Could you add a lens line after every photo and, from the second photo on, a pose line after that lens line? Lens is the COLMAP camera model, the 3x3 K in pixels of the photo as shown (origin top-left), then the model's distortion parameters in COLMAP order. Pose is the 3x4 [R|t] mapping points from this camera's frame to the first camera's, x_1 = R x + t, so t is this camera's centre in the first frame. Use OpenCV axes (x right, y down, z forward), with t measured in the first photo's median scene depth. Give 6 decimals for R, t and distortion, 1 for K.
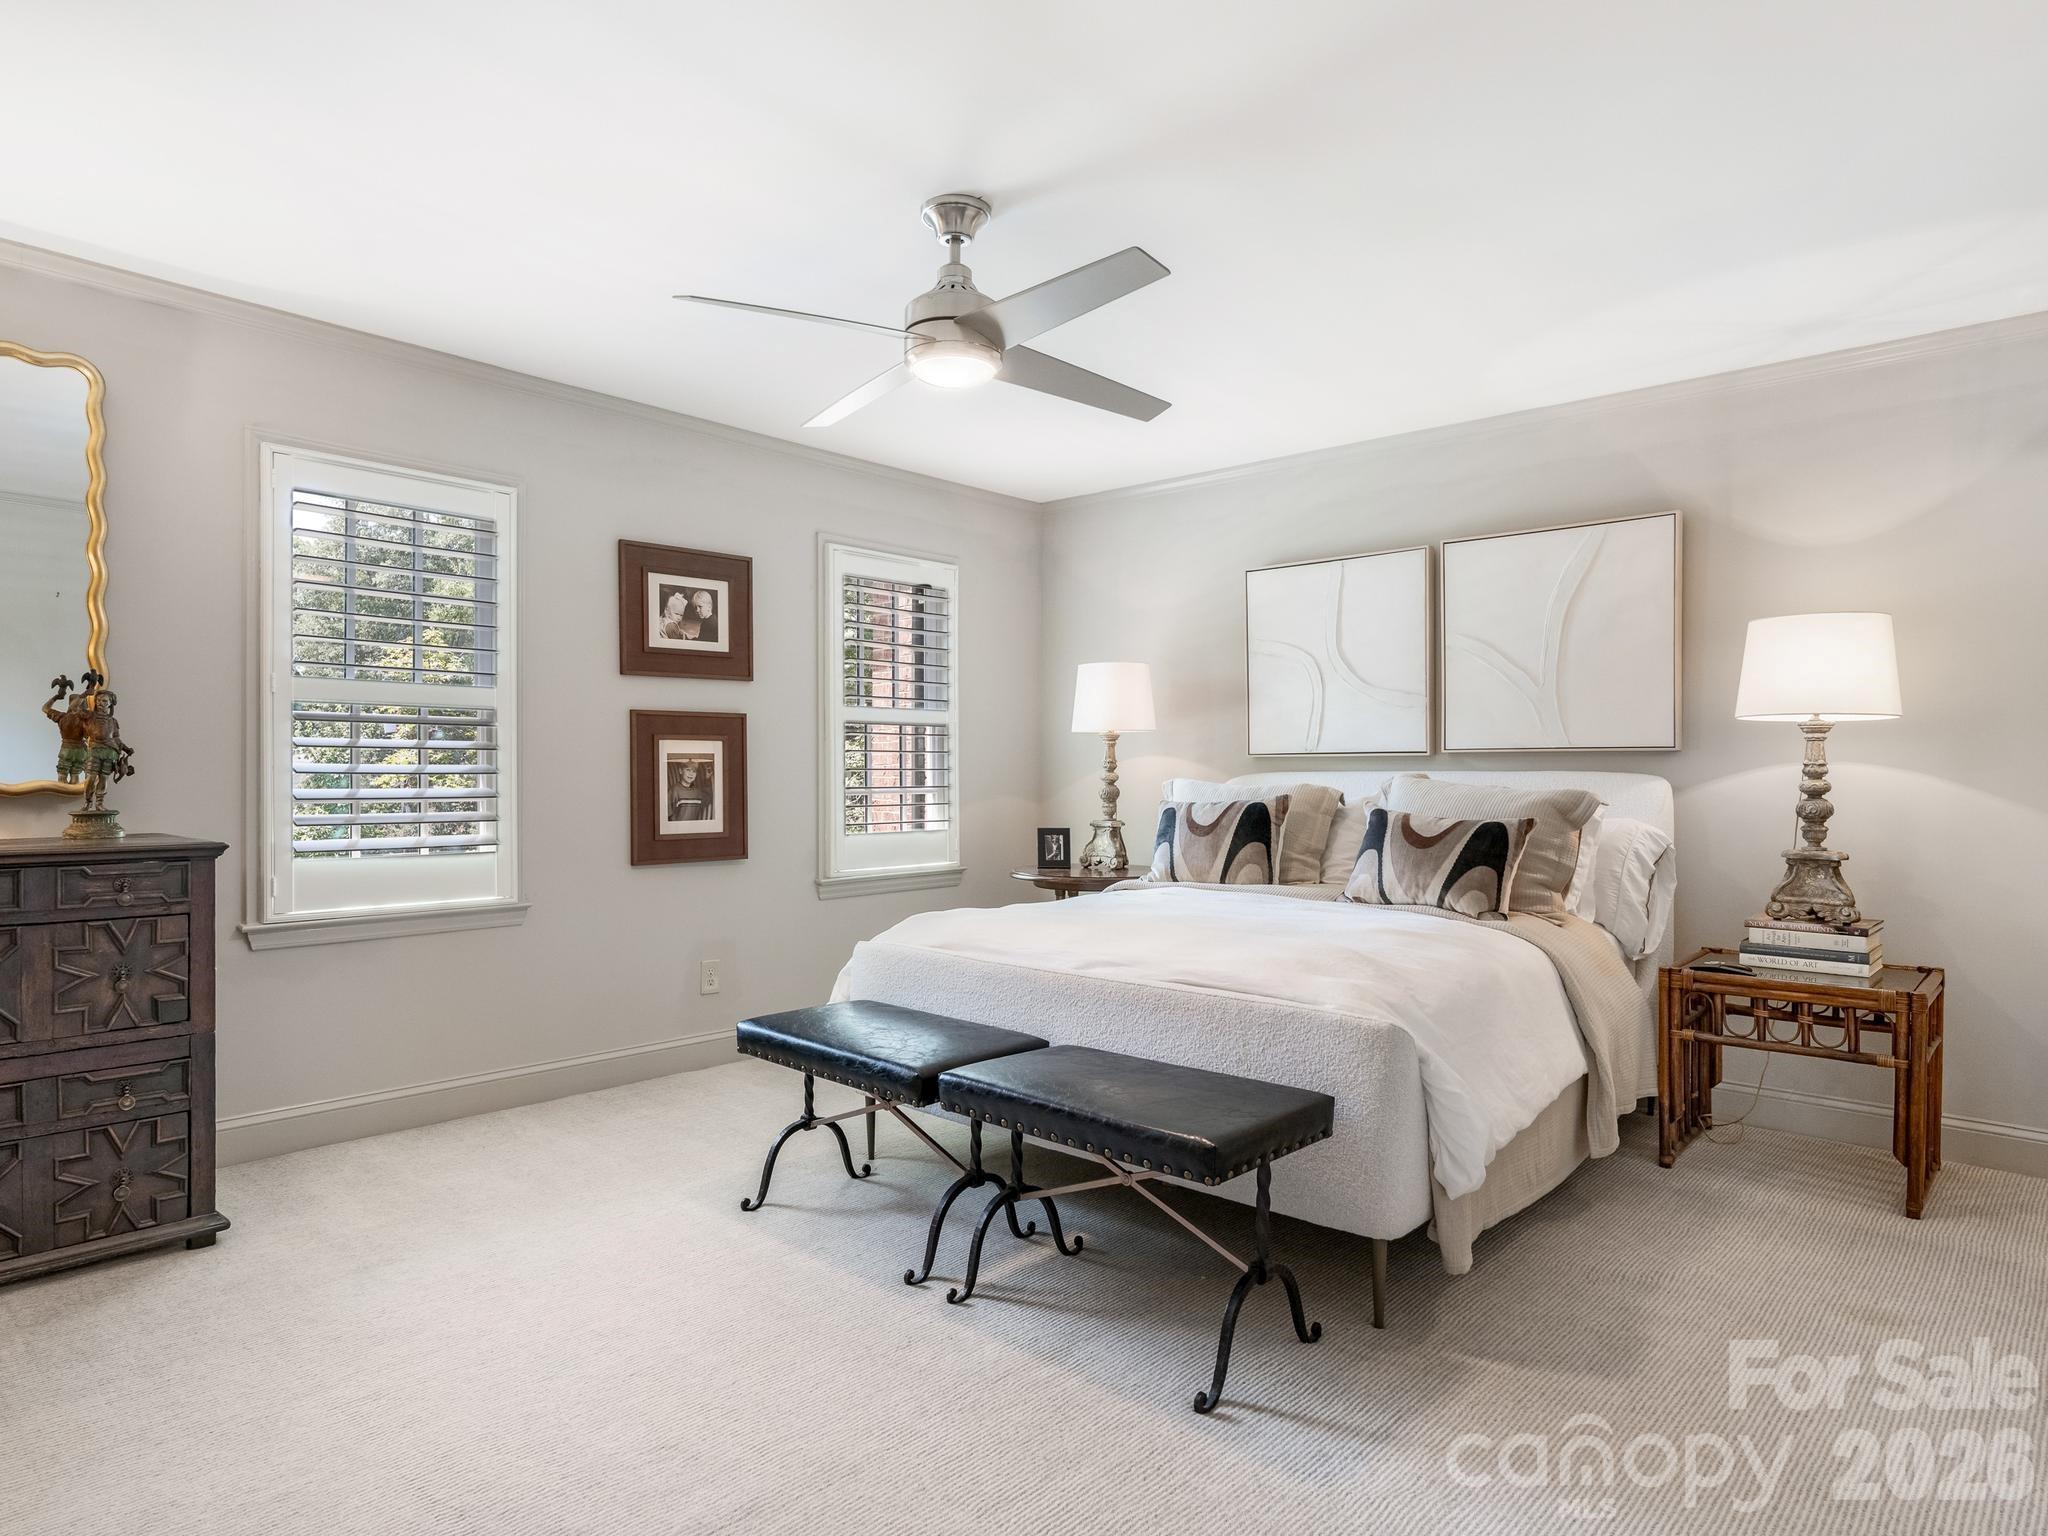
lens RADIAL K [[1216.8, 0, 990.3], [0, 1216.8, 767.9], [0, 0, 1]] dist [0.000797, 0.000533]
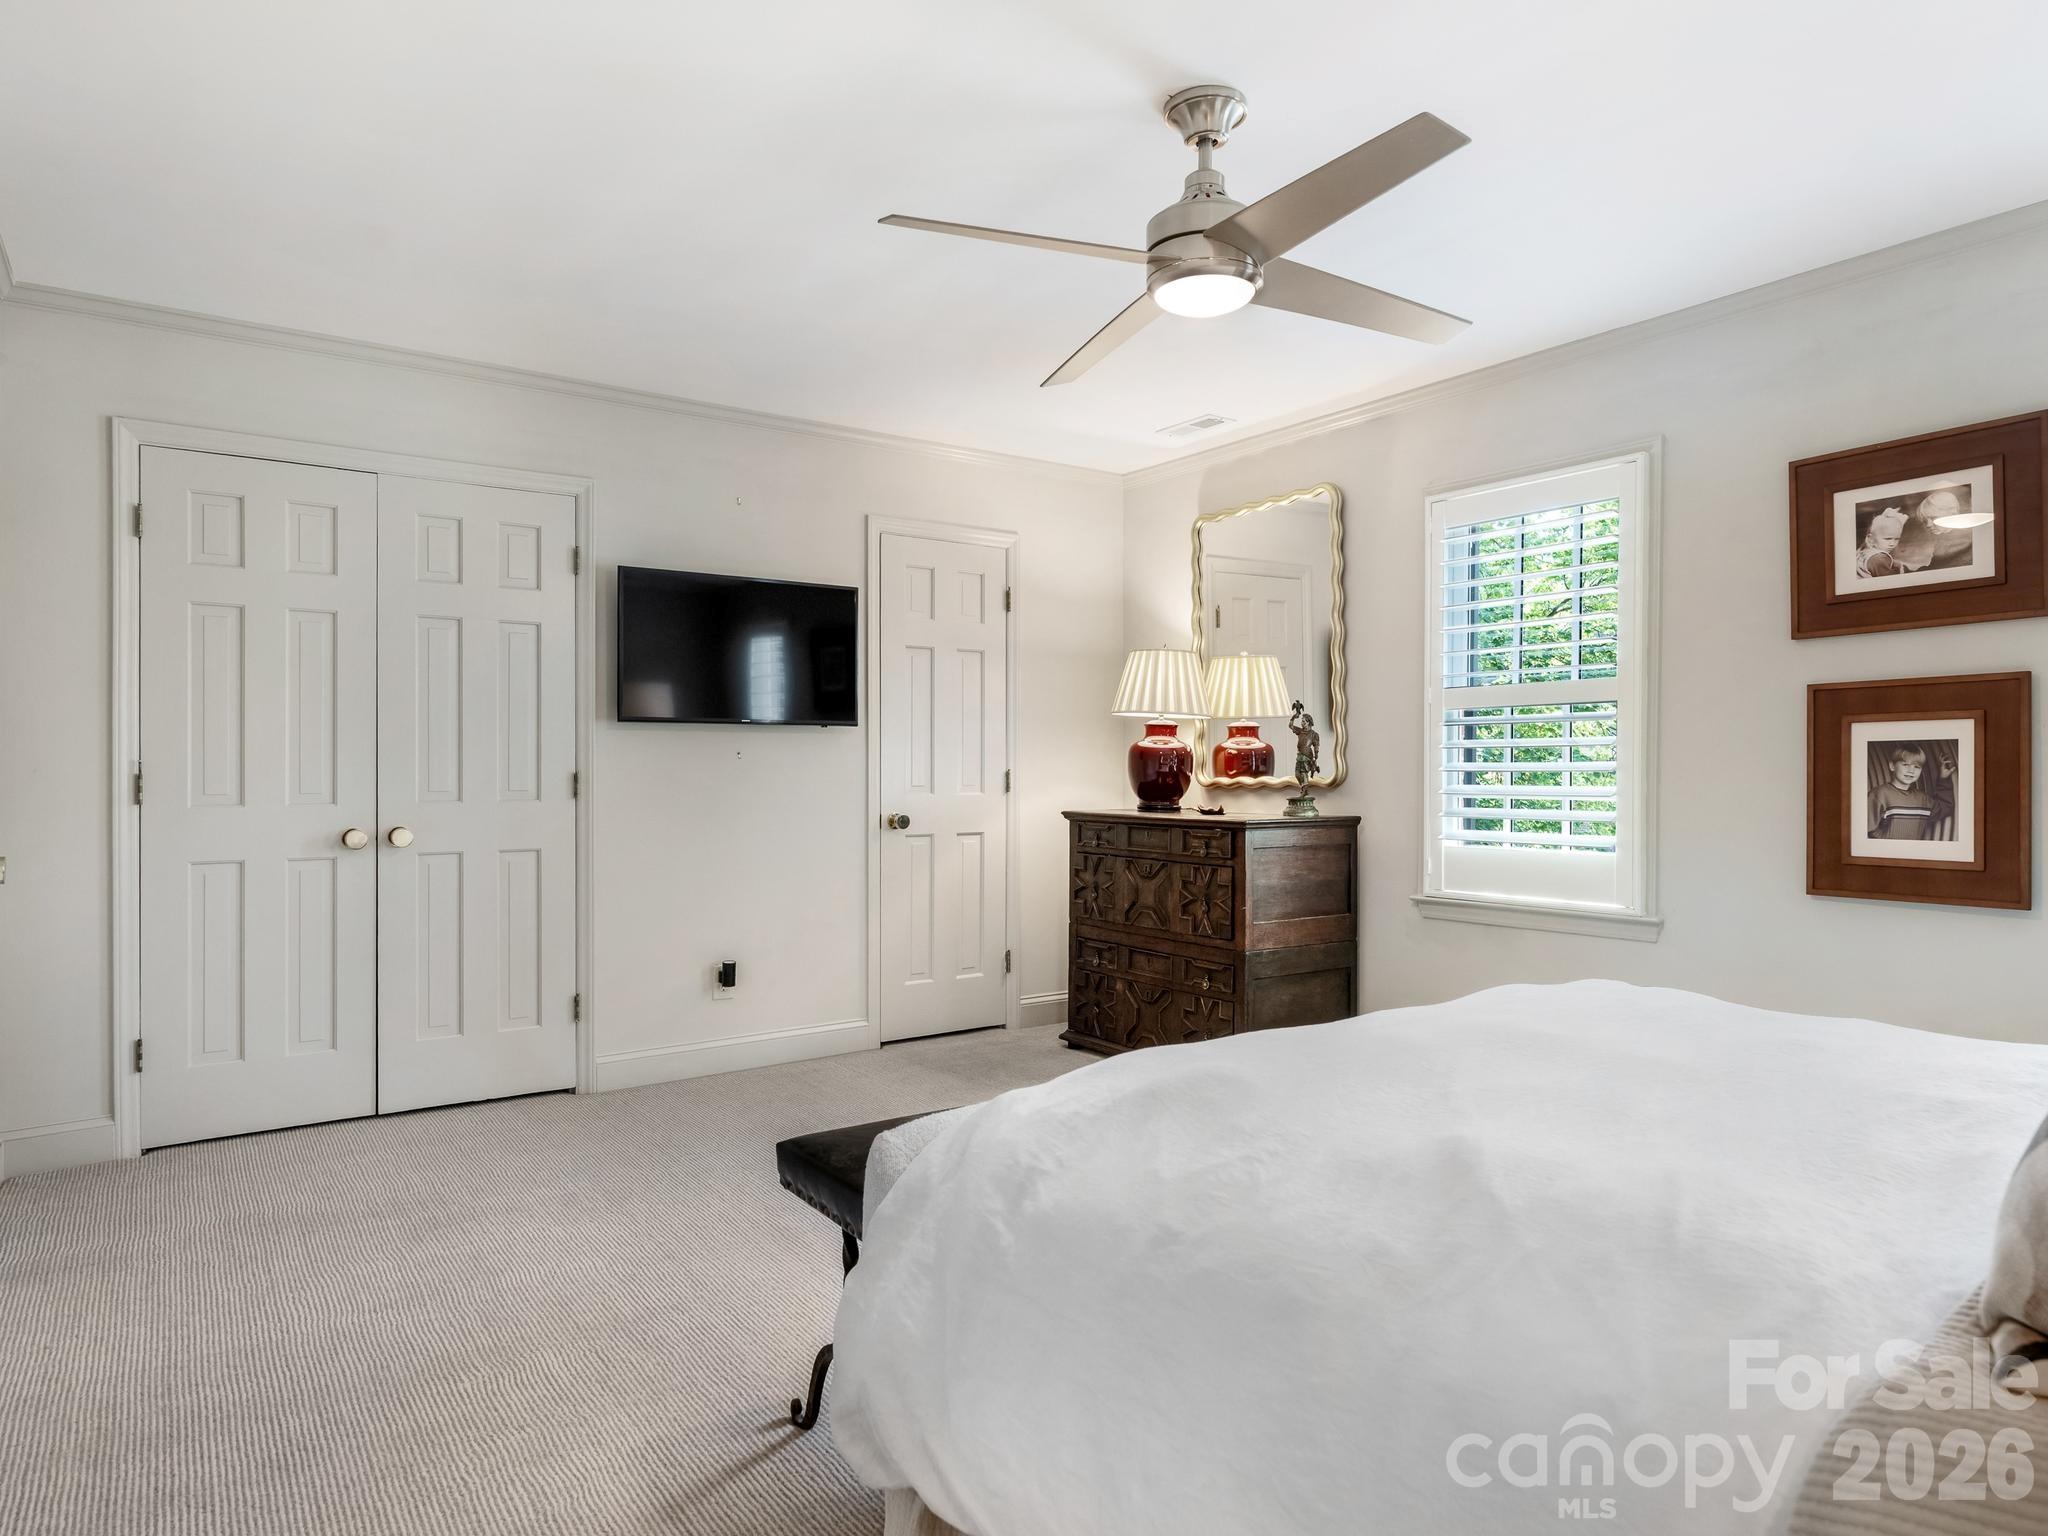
lens RADIAL K [[1216.8, 0, 990.3], [0, 1216.8, 767.9], [0, 0, 1]] dist [0.000797, 0.000533]
pose [[-0.208710, -0.006716, -0.977954, 0.531444], [0.003284, 0.999966, -0.007568, 0.006975], [0.977972, -0.004791, -0.208681, 0.655858]]
